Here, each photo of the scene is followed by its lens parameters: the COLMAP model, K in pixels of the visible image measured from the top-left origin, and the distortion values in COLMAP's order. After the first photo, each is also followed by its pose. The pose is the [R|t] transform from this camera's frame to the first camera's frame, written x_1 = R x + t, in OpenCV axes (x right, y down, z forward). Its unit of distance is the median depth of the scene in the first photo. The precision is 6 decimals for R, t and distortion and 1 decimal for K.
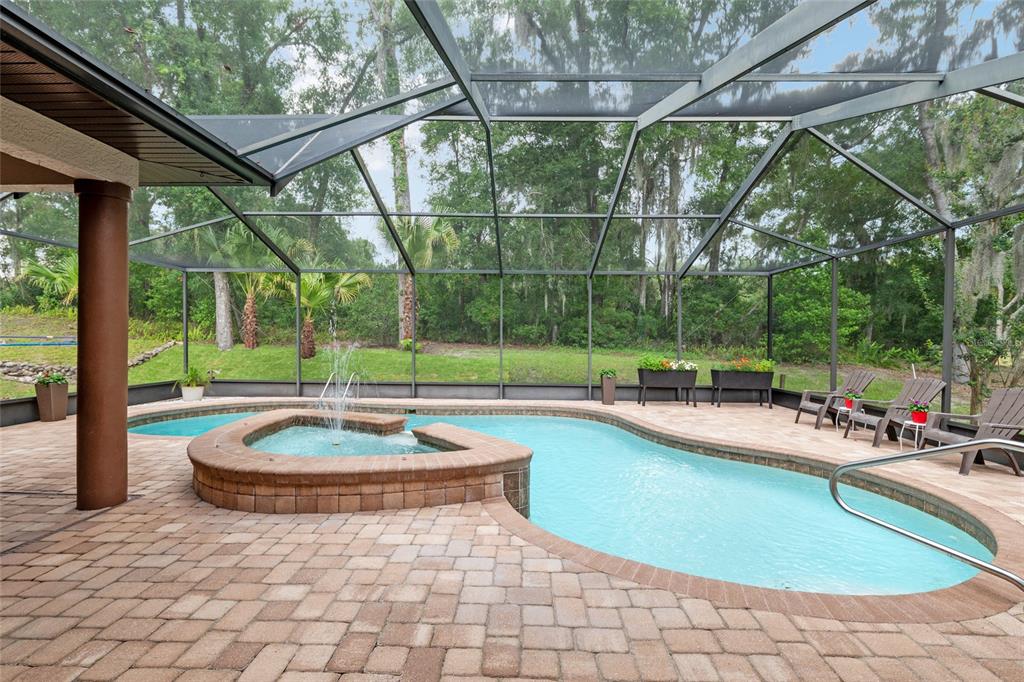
lens RADIAL K [[464.4, 0, 512.0], [0, 464.4, 341.0], [0, 0, 1]] dist [0.001371, -0.000343]
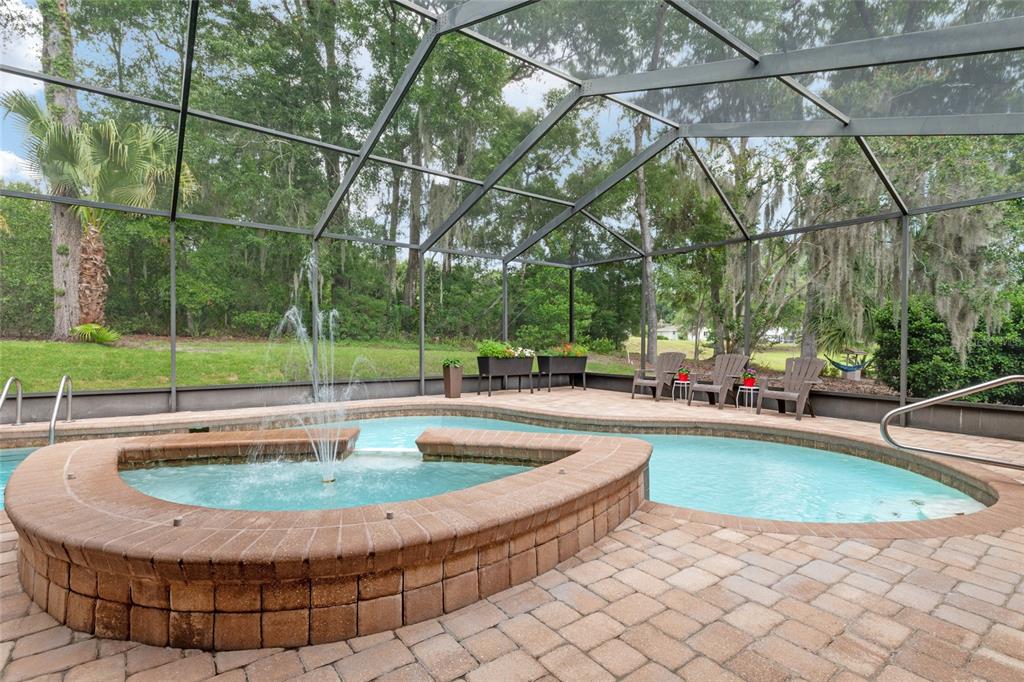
lens RADIAL K [[493.5, 0, 512.0], [0, 493.5, 341.0], [0, 0, 1]] dist [0.000411, 0.000281]
pose [[0.786043, -0.003870, 0.618160, -0.288190], [0.000601, 0.999985, 0.005496, 0.023042], [-0.618172, -0.003948, 0.786033, 0.189347]]
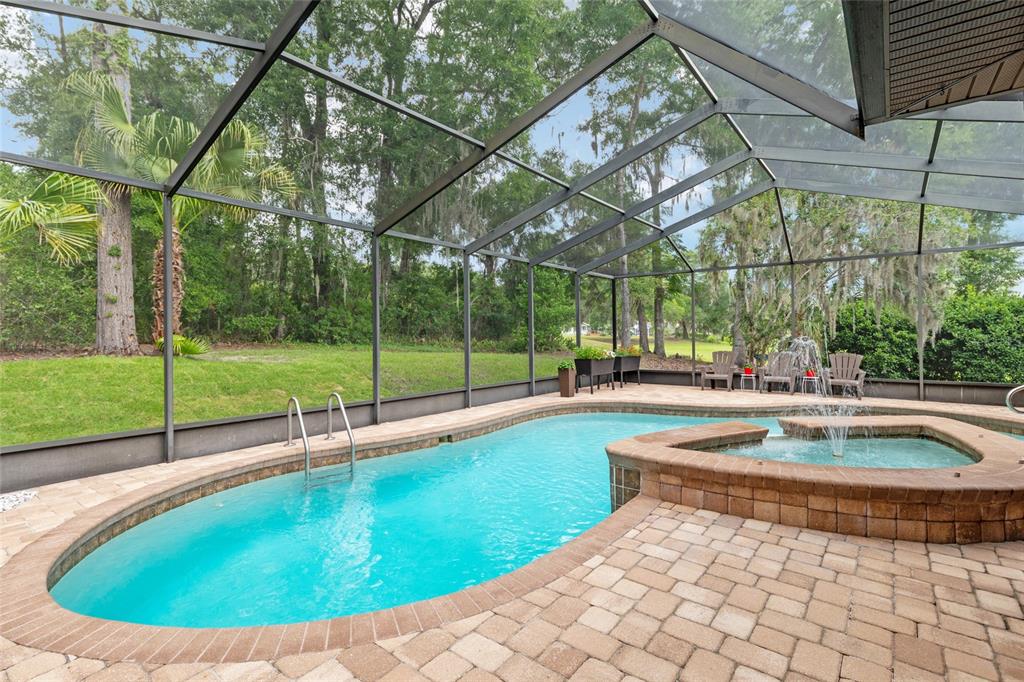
lens RADIAL K [[492.3, 0, 512.9], [0, 492.3, 329.5], [0, 0, 1]] dist [0.000895, -0.000164]
pose [[0.587095, -0.004384, 0.809506, -0.716218], [0.015098, 0.999871, -0.005536, -0.003193], [-0.809377, 0.015472, 0.587085, 0.476420]]
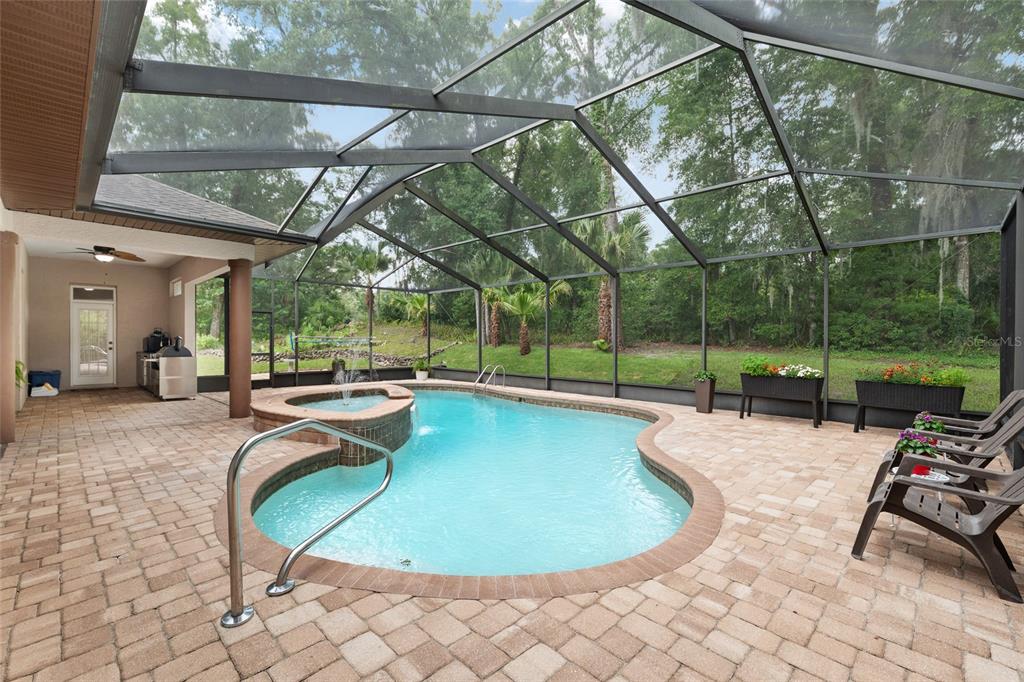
lens RADIAL K [[449.4, 0, 512.0], [0, 449.4, 341.0], [0, 0, 1]] dist [0.000325, 0.000024]
pose [[0.729501, -0.002616, -0.683974, 0.522605], [-0.003390, 0.999967, -0.007441, 0.011537], [0.683971, 0.007747, 0.729468, 0.146917]]
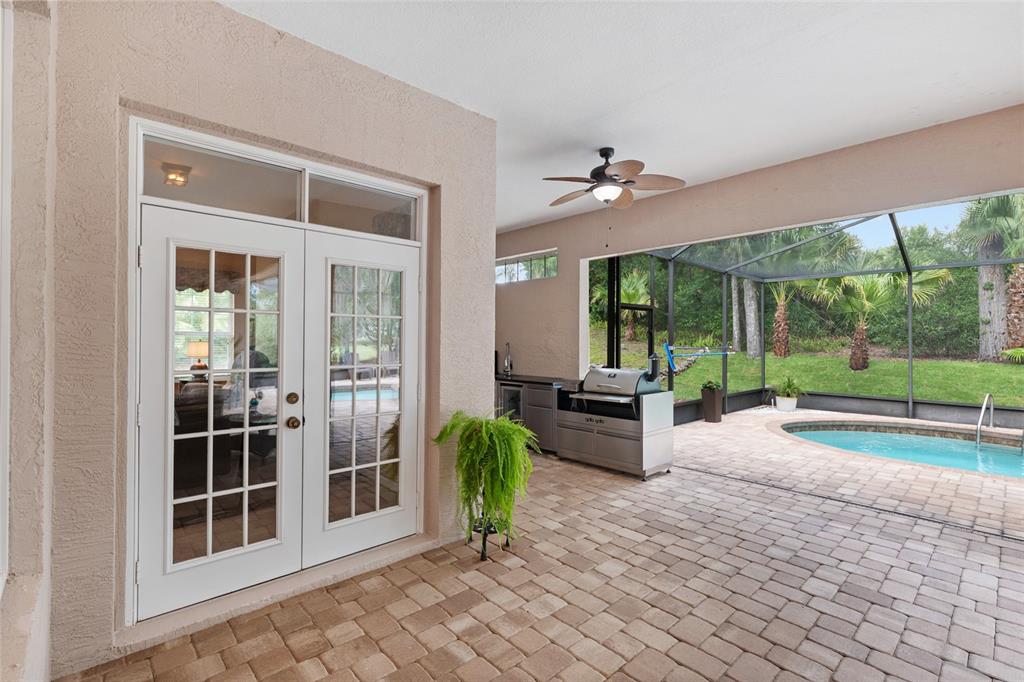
lens RADIAL K [[464.4, 0, 512.0], [0, 464.4, 341.0], [0, 0, 1]] dist [0.001371, -0.000343]
pose [[0.699416, -0.003664, -0.714705, -0.396421], [-0.002579, 0.999967, -0.007650, -0.012847], [0.714710, 0.007193, 0.699384, -0.119540]]
